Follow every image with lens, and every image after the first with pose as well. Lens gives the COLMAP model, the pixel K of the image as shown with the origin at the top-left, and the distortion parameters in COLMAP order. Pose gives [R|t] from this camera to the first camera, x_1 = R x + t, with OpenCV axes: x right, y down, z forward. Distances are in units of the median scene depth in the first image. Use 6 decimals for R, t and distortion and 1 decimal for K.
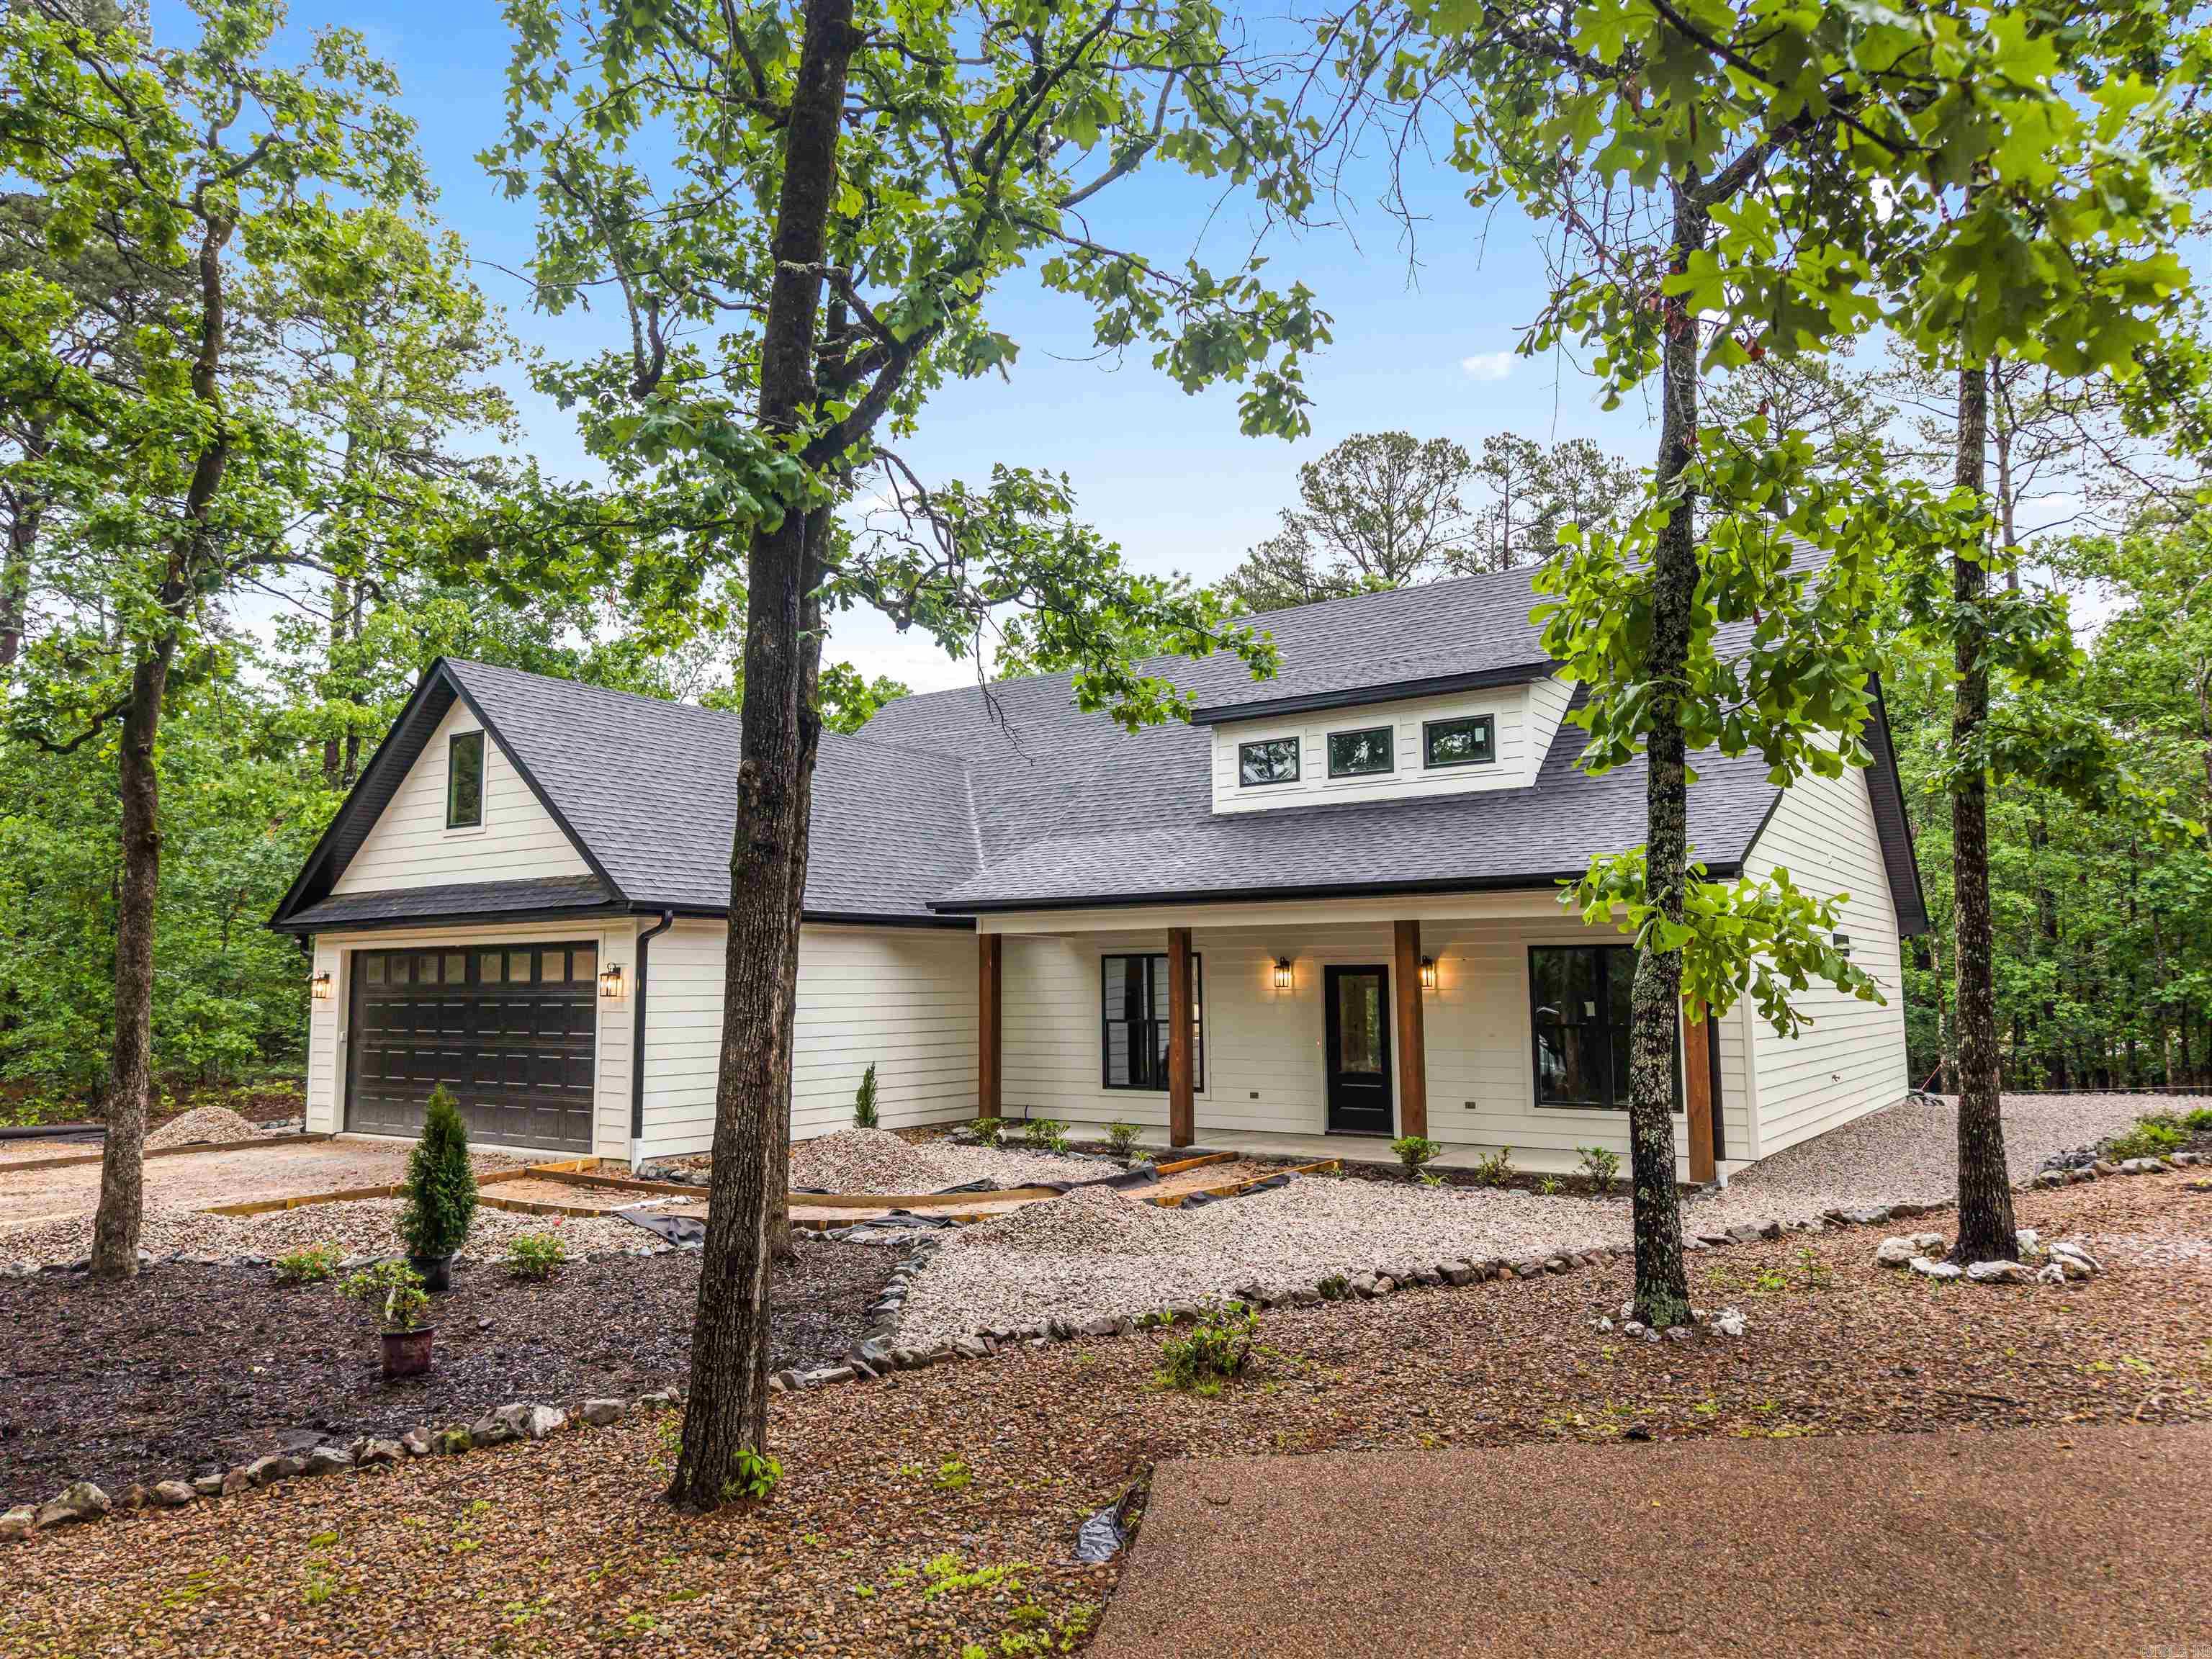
lens RADIAL K [[1435.7, 0, 1112.3], [0, 1435.7, 822.3], [0, 0, 1]] dist [0.003599, 0.000636]
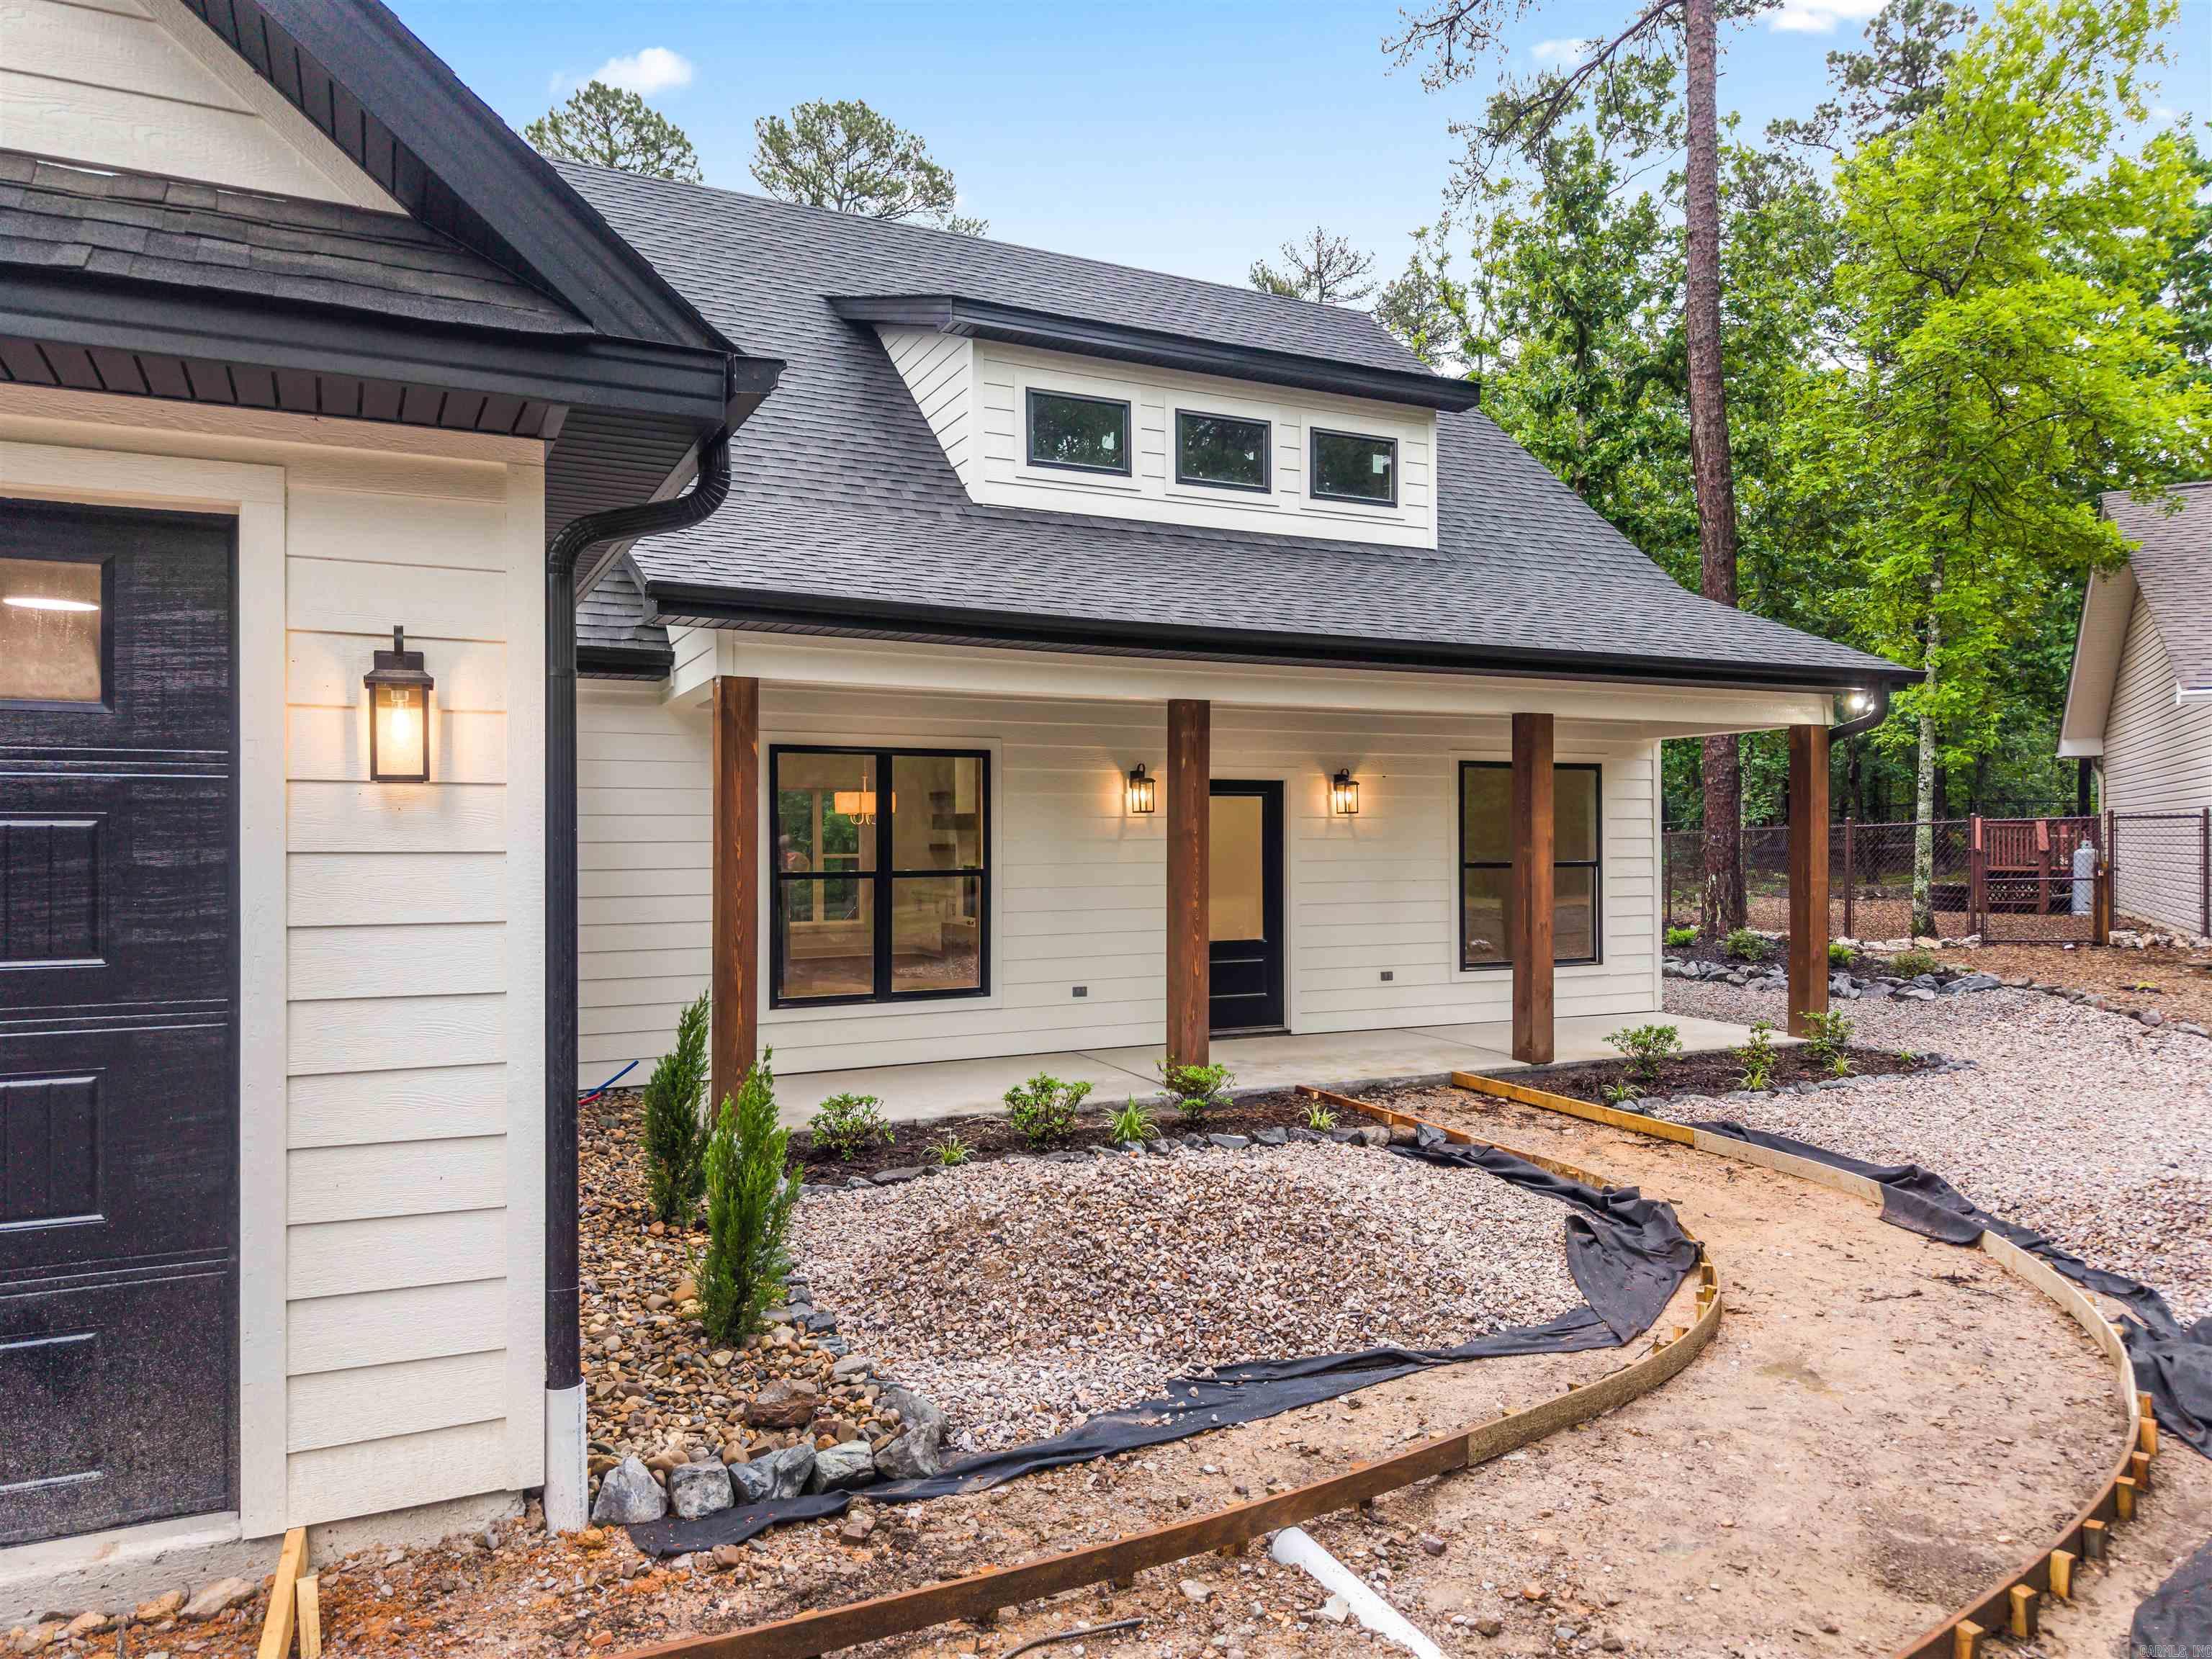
lens RADIAL K [[1496.2, 0, 1106.0], [0, 1496.2, 829.5], [0, 0, 1]] dist [0.040564, -0.052300]
pose [[0.477202, 0.008783, 0.878750, -0.446022], [-0.095352, 0.994564, 0.041840, 0.097388], [-0.873605, -0.103757, 0.475445, 0.713443]]
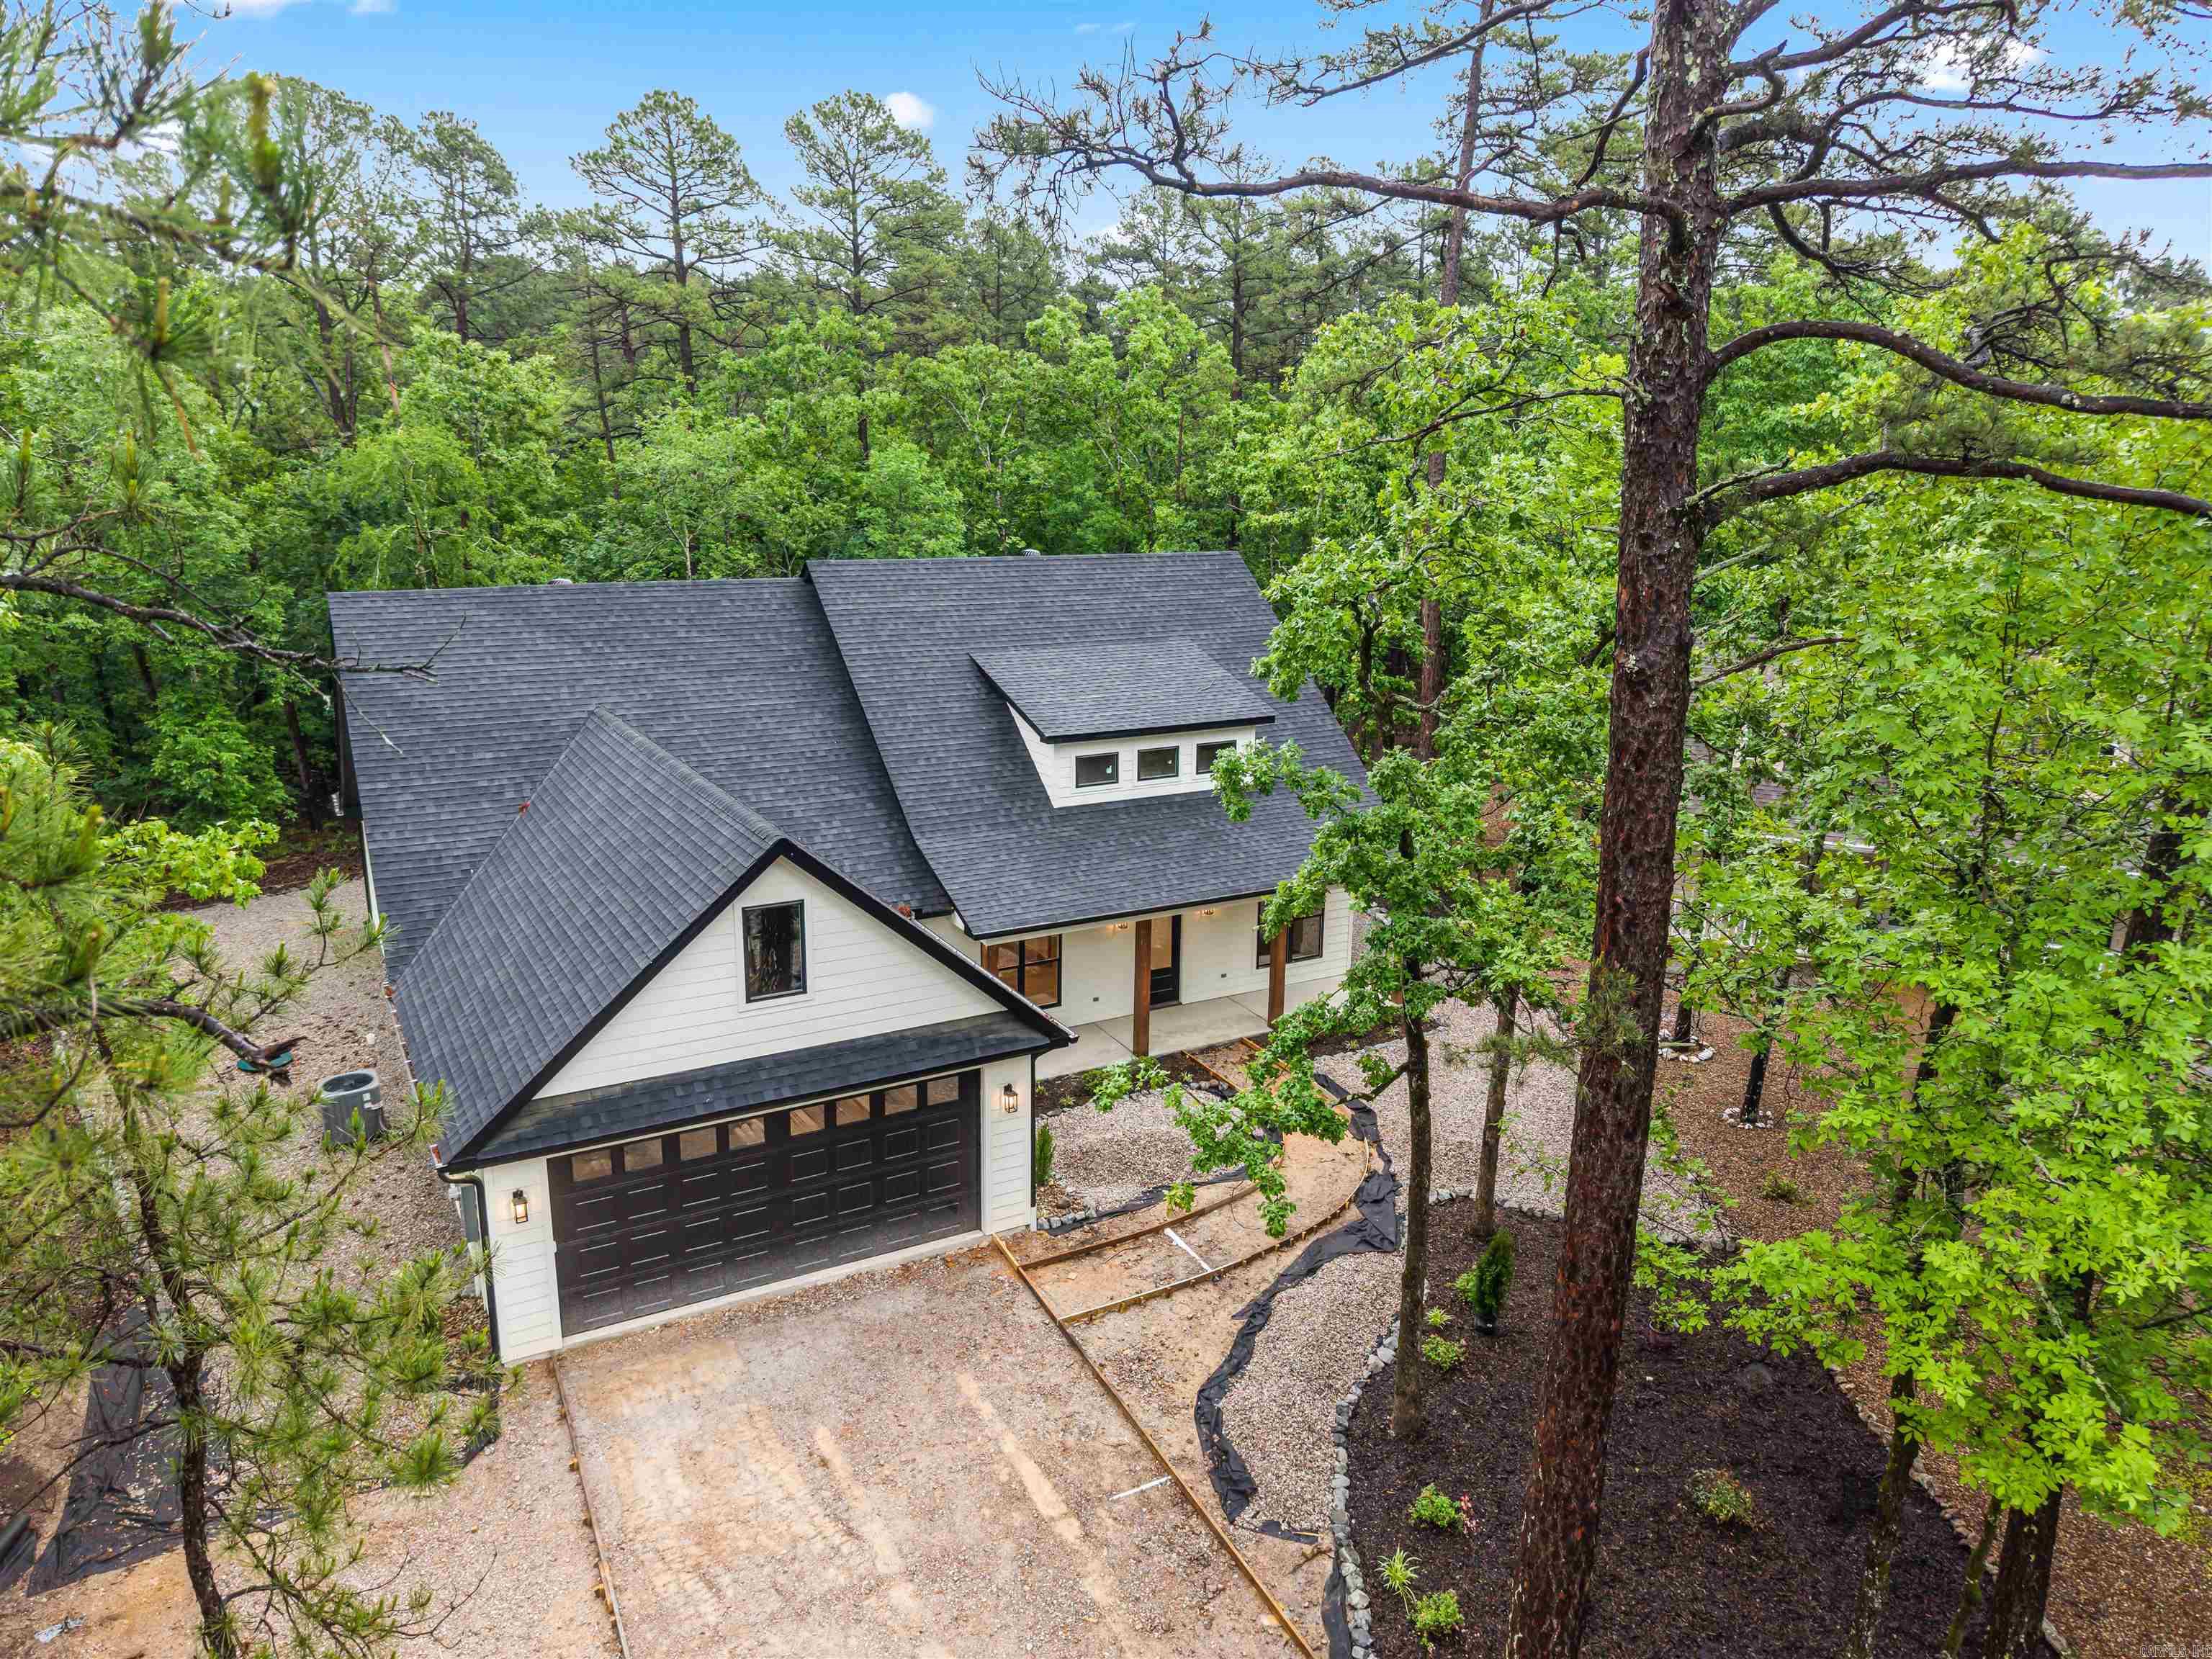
lens RADIAL K [[1496.2, 0, 1106.0], [0, 1496.2, 829.5], [0, 0, 1]] dist [0.040564, -0.052300]
pose [[0.431911, -0.205441, 0.878207, -1.213165], [-0.110337, 0.954362, 0.277521, -0.404284], [-0.895142, -0.216763, 0.389532, 0.442080]]
